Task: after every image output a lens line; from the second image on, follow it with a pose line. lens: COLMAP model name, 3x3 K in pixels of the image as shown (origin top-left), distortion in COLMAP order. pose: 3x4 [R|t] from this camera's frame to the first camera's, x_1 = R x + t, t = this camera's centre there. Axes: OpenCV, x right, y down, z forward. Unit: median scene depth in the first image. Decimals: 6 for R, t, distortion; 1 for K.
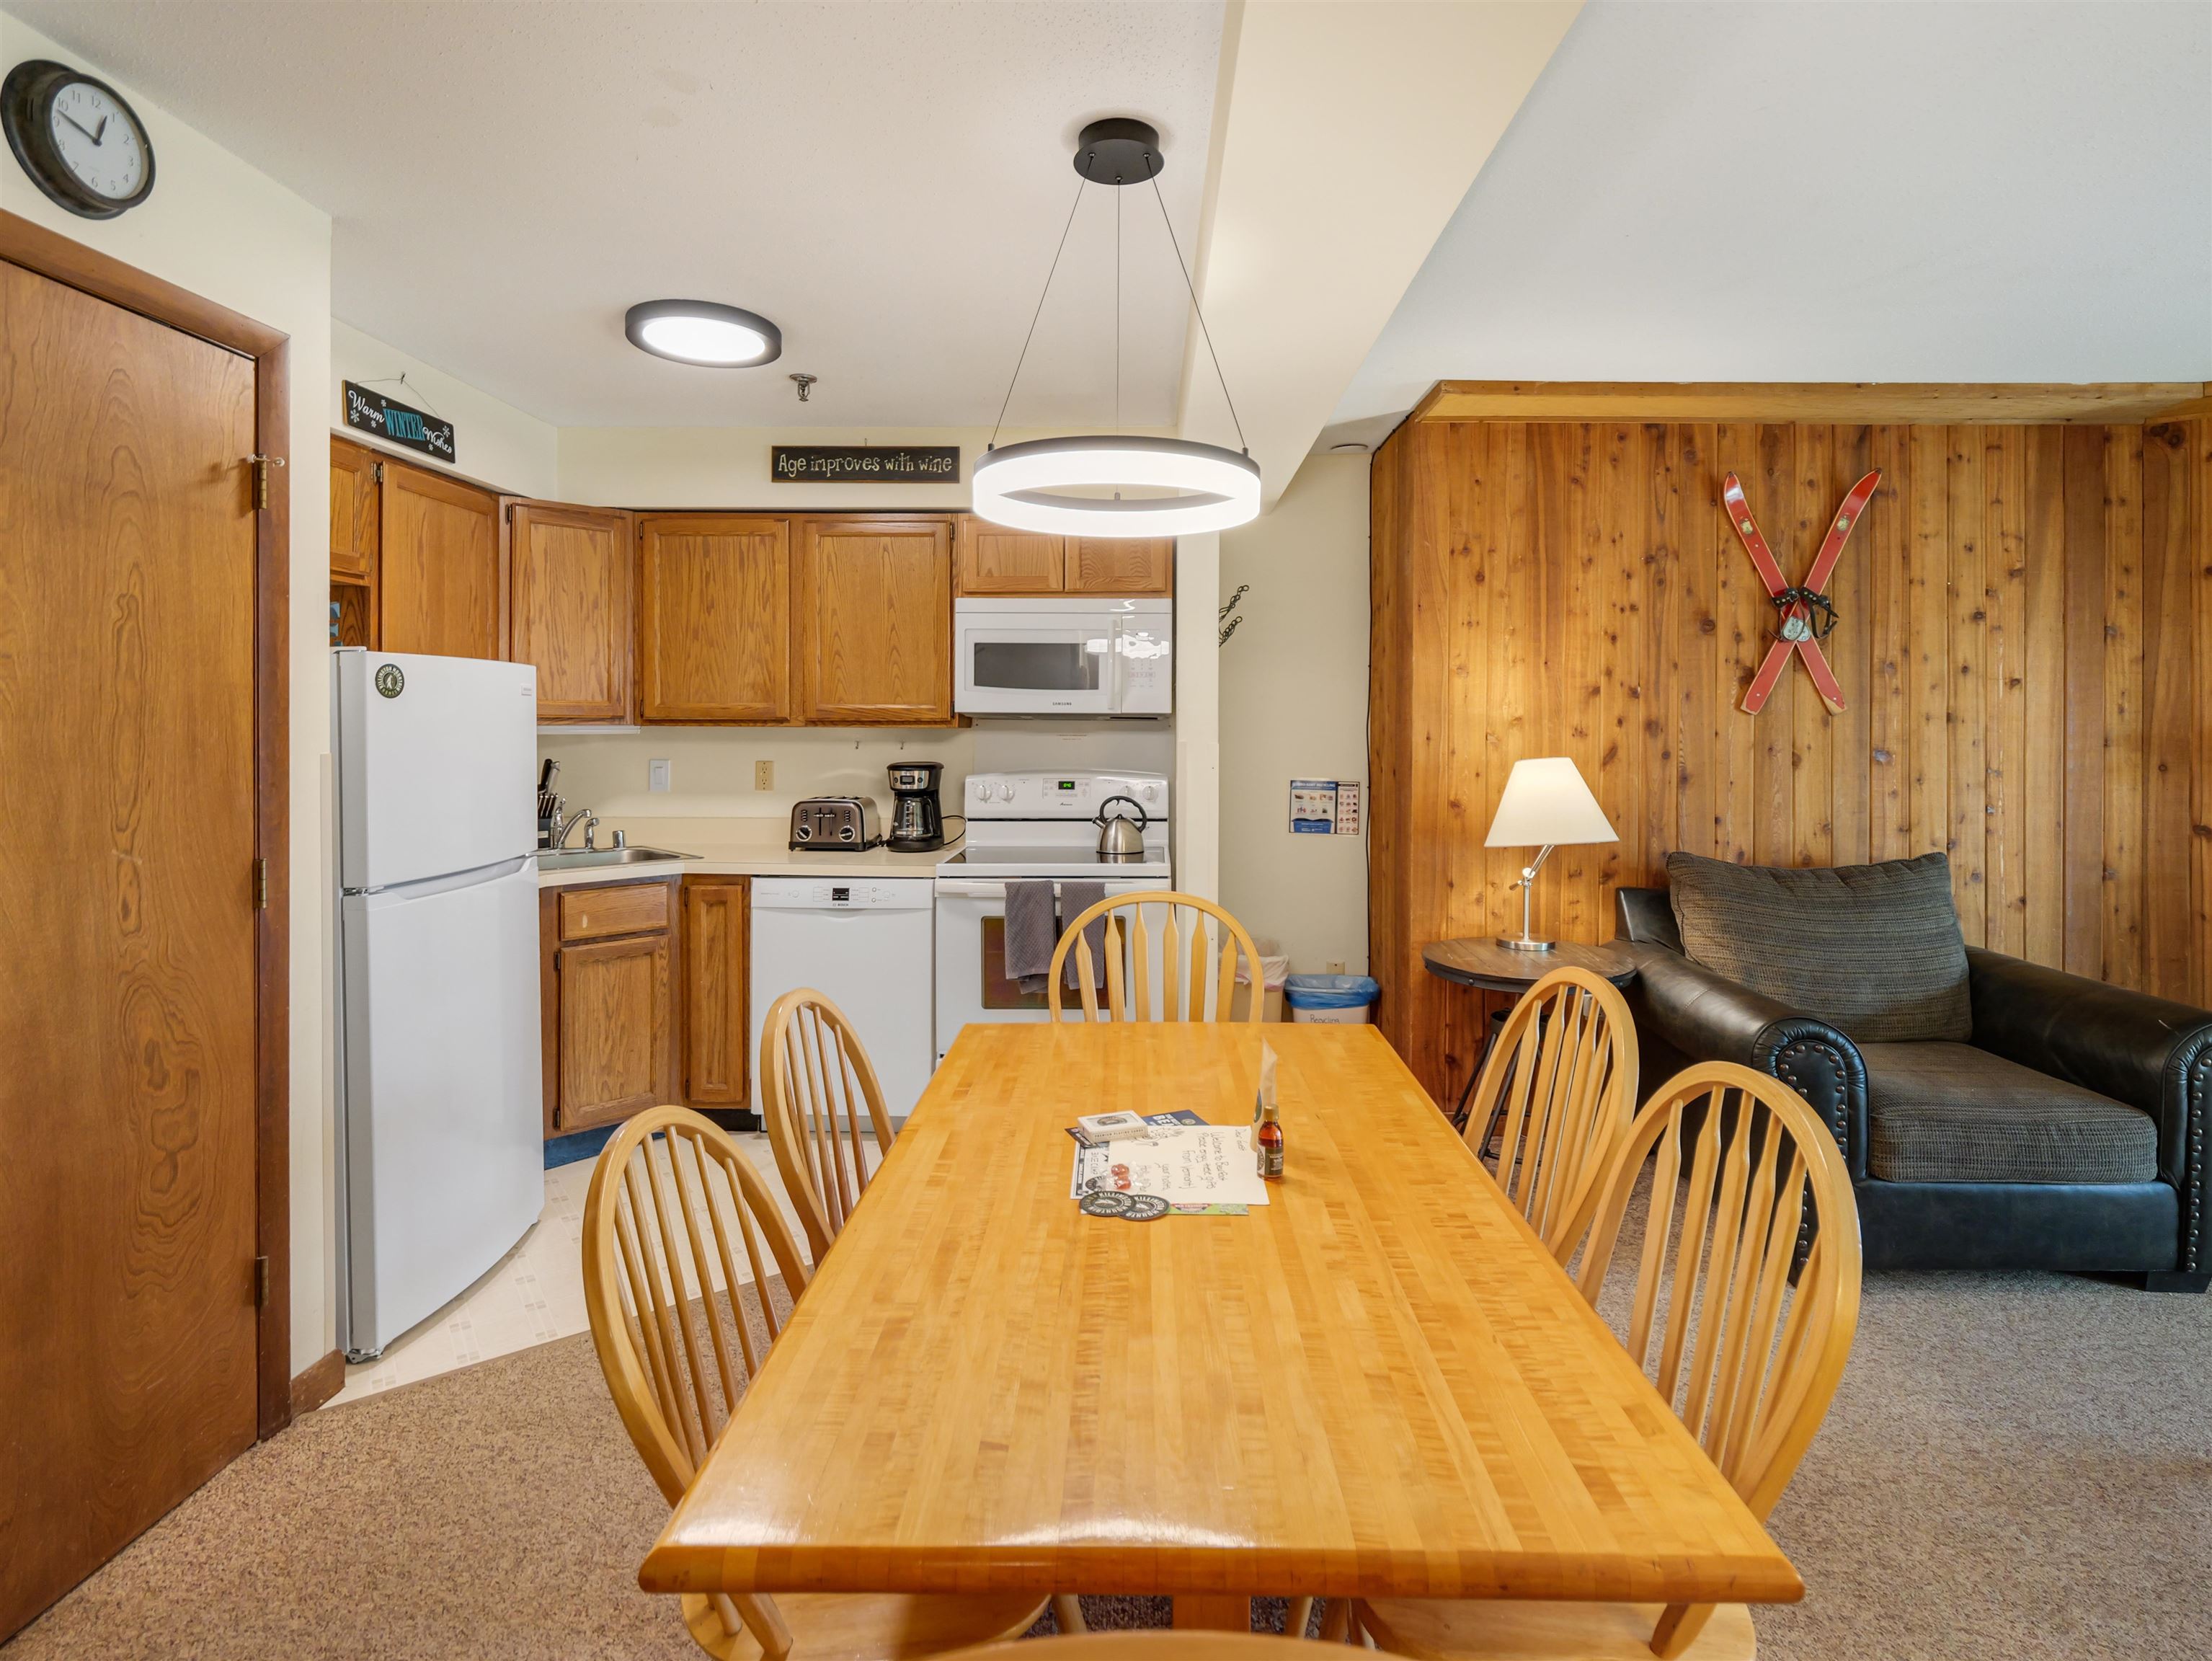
lens RADIAL K [[1116.0, 0, 1120.9], [0, 1116.0, 746.0], [0, 0, 1]] dist [0.010957, -0.007462]
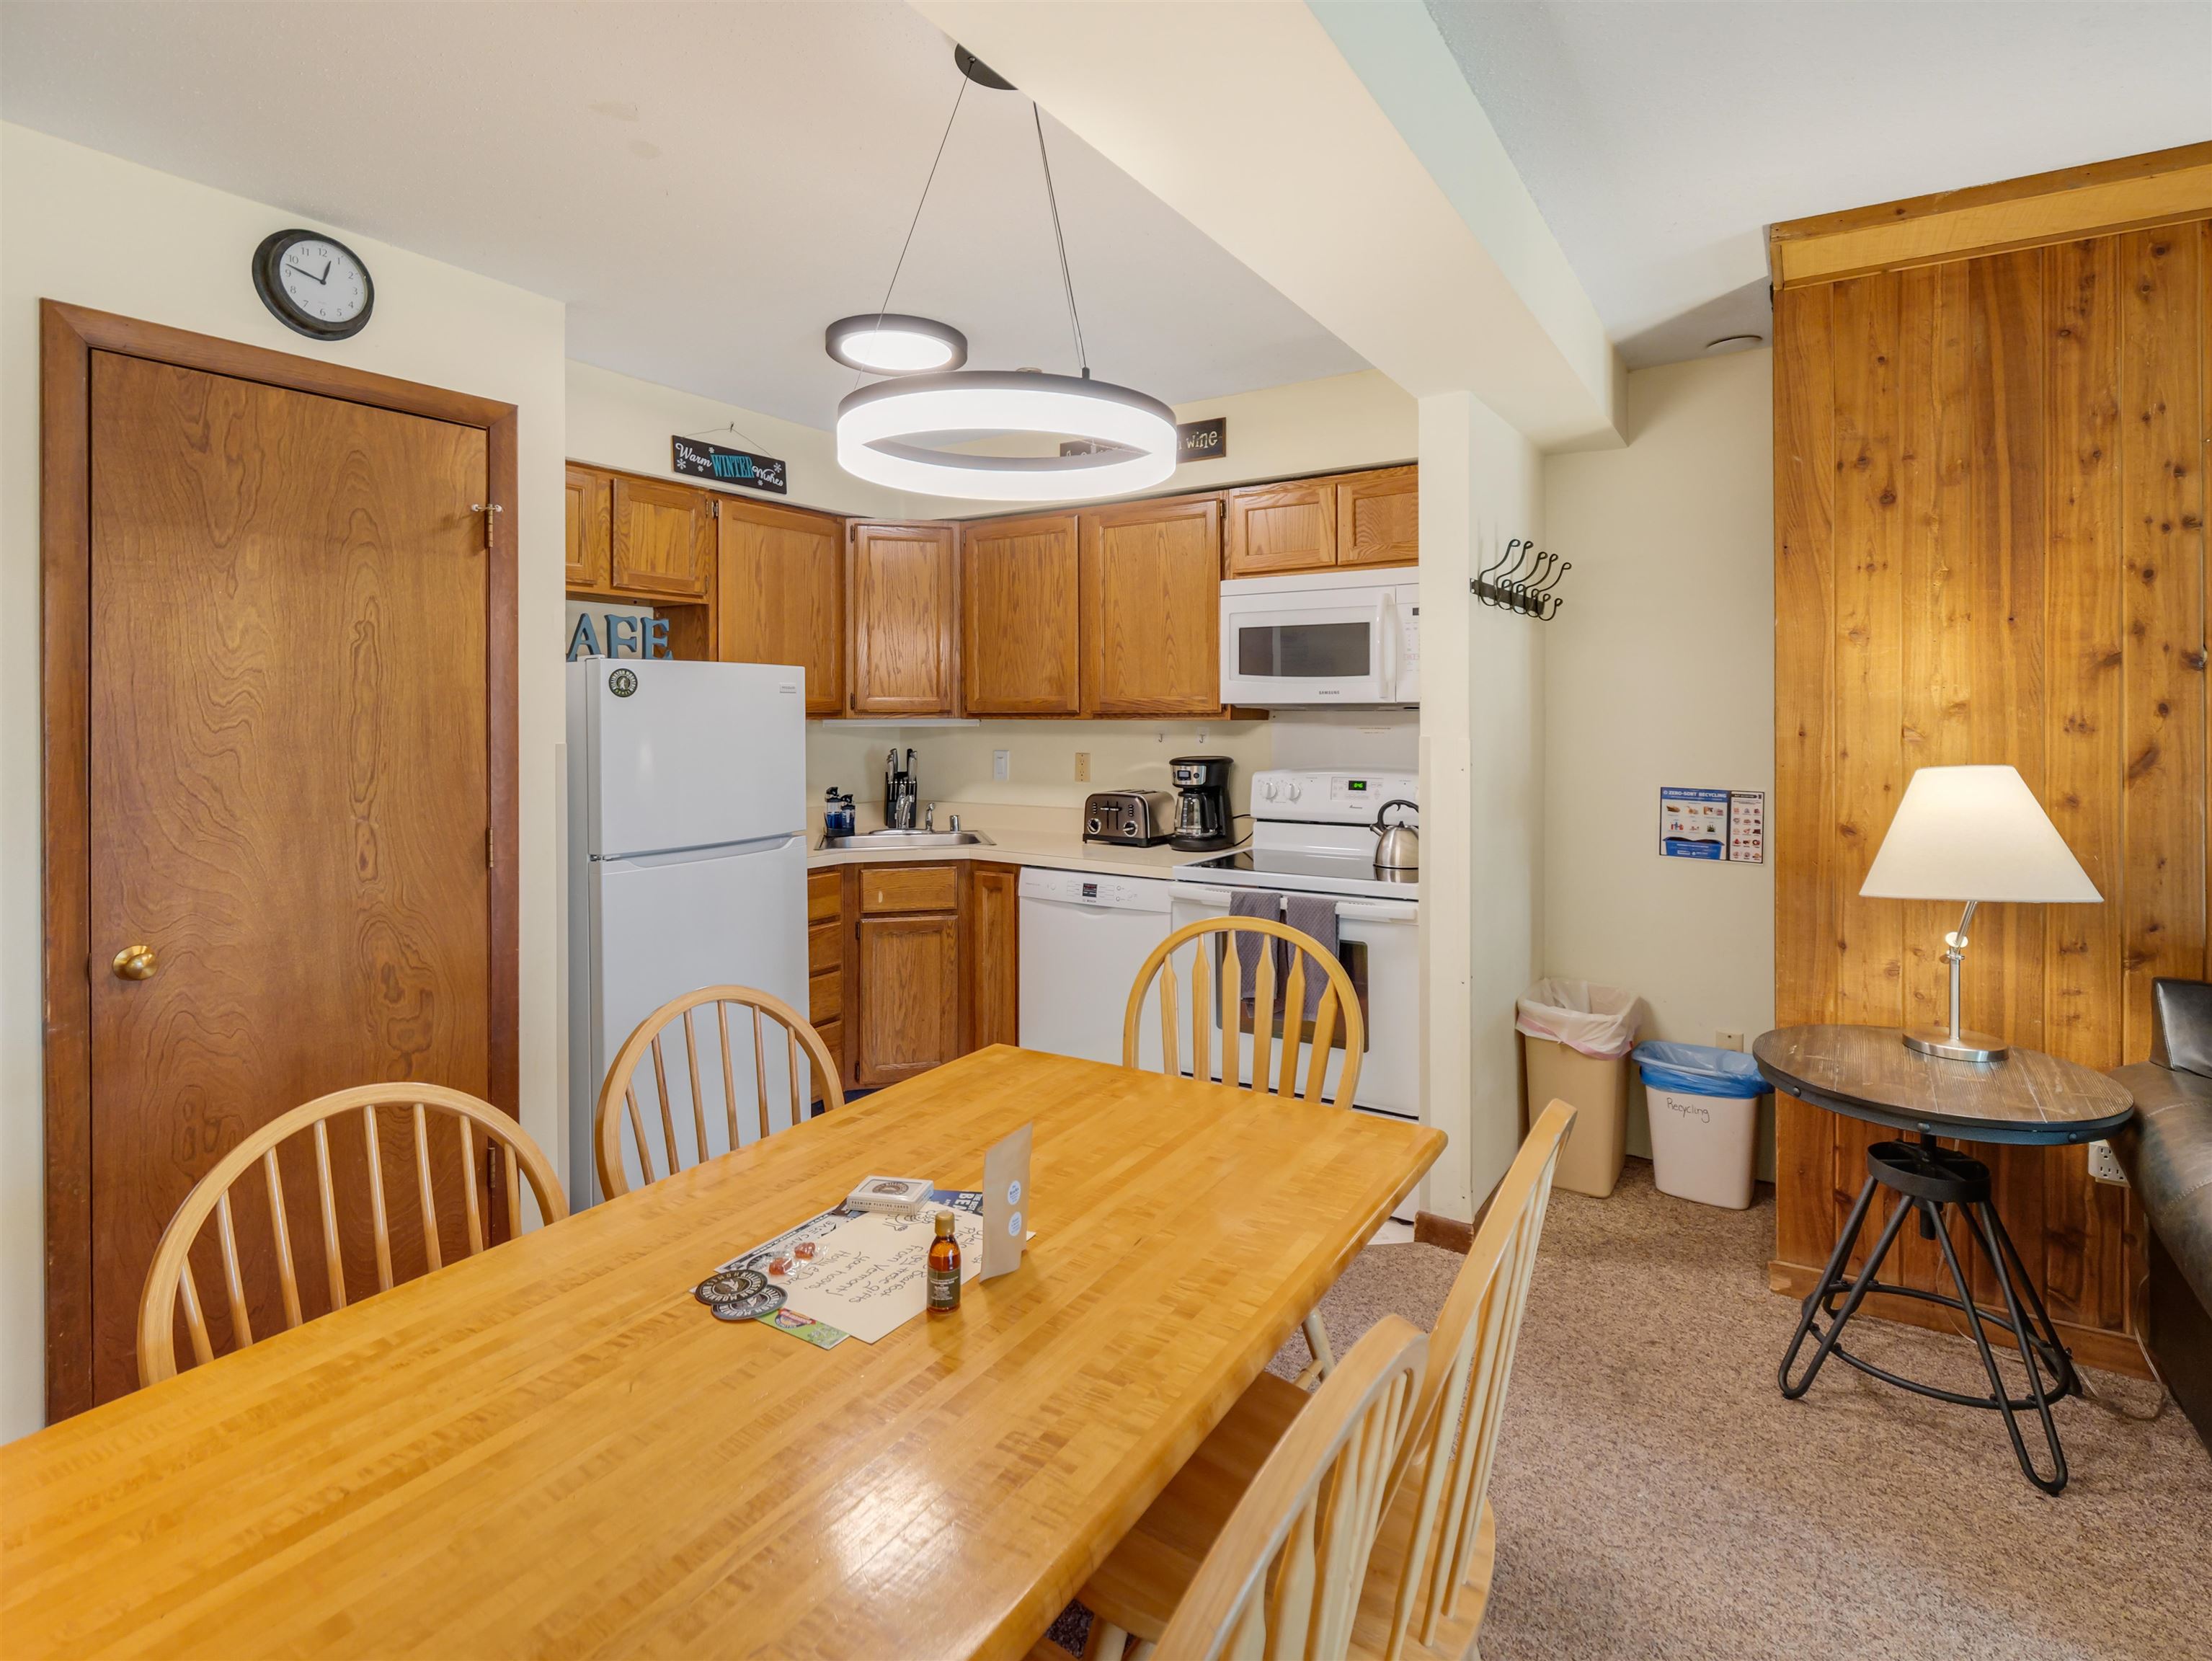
lens RADIAL K [[1116.0, 0, 1124.0], [0, 1116.0, 725.2], [0, 0, 1]] dist [0.010957, -0.007462]
pose [[0.853813, 0.000499, -0.520579, 0.279895], [-0.005803, 0.999947, -0.008558, -0.003827], [0.520547, 0.010328, 0.853770, 0.173760]]
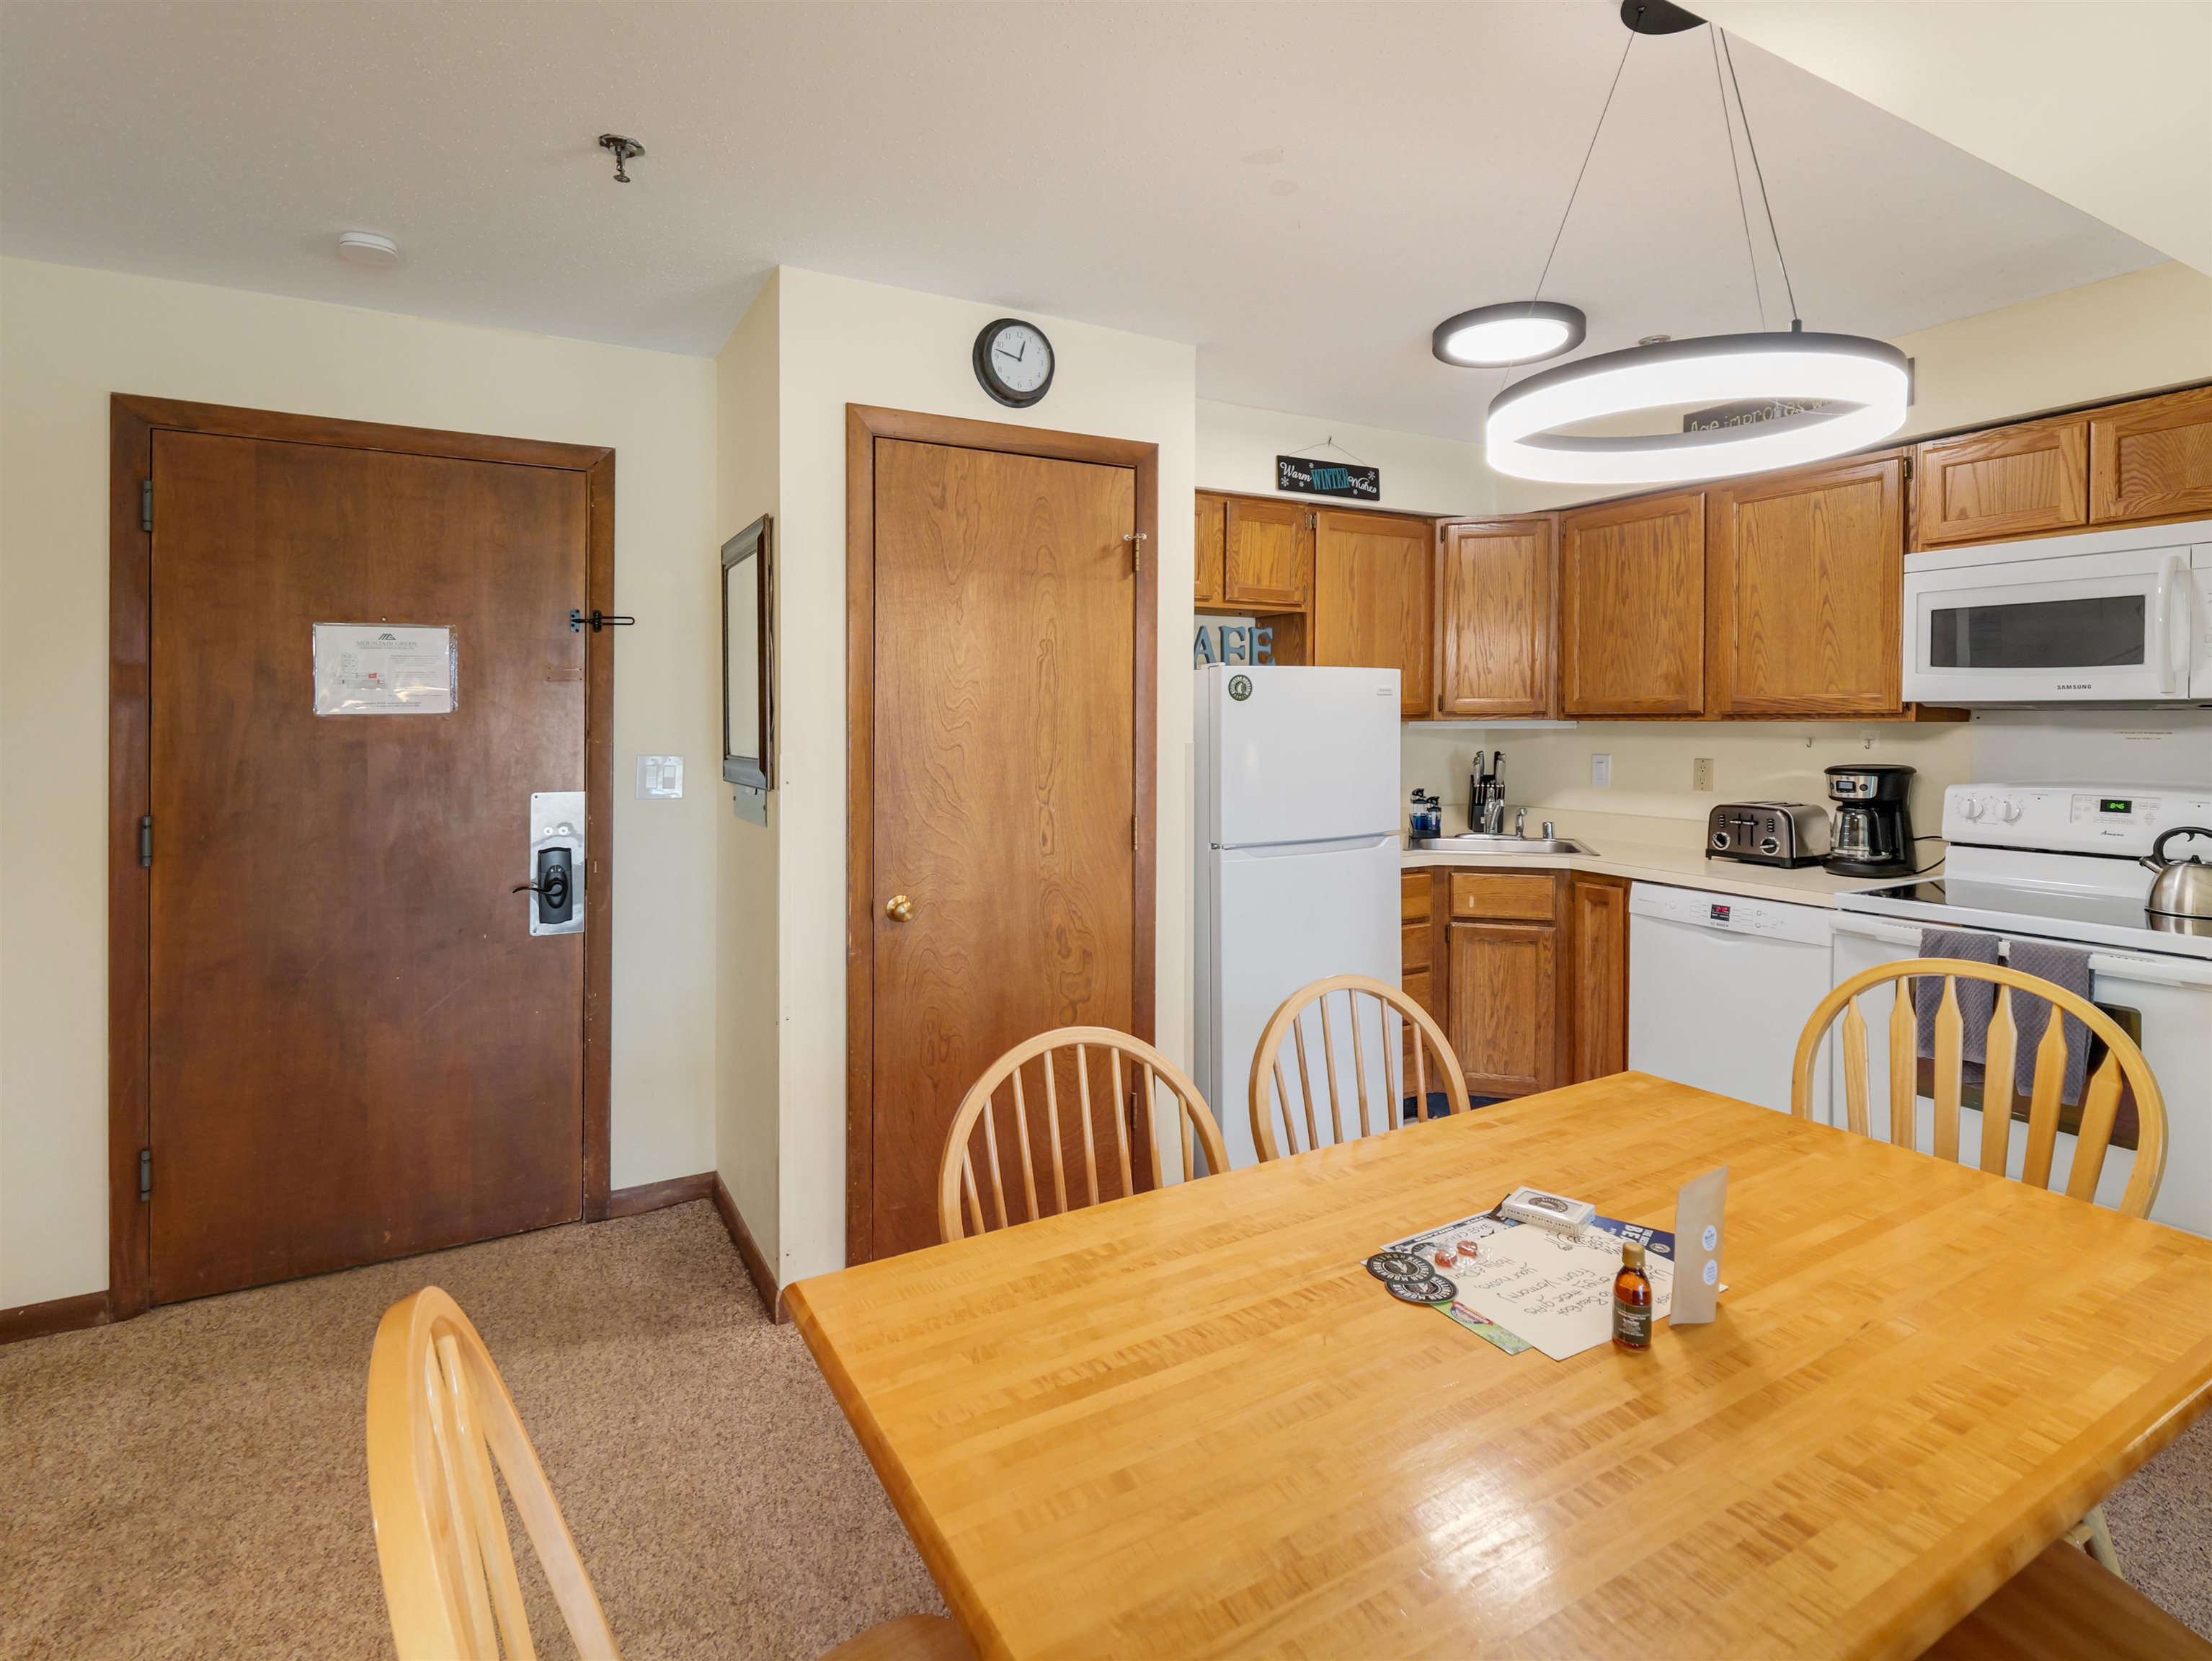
lens RADIAL K [[1116.0, 0, 1125.8], [0, 1116.0, 732.2], [0, 0, 1]] dist [0.010957, -0.007462]
pose [[0.508301, 0.006183, -0.861157, 0.261598], [-0.012085, 0.999927, 0.000046, -0.002882], [0.861095, 0.010384, 0.508338, 0.152178]]
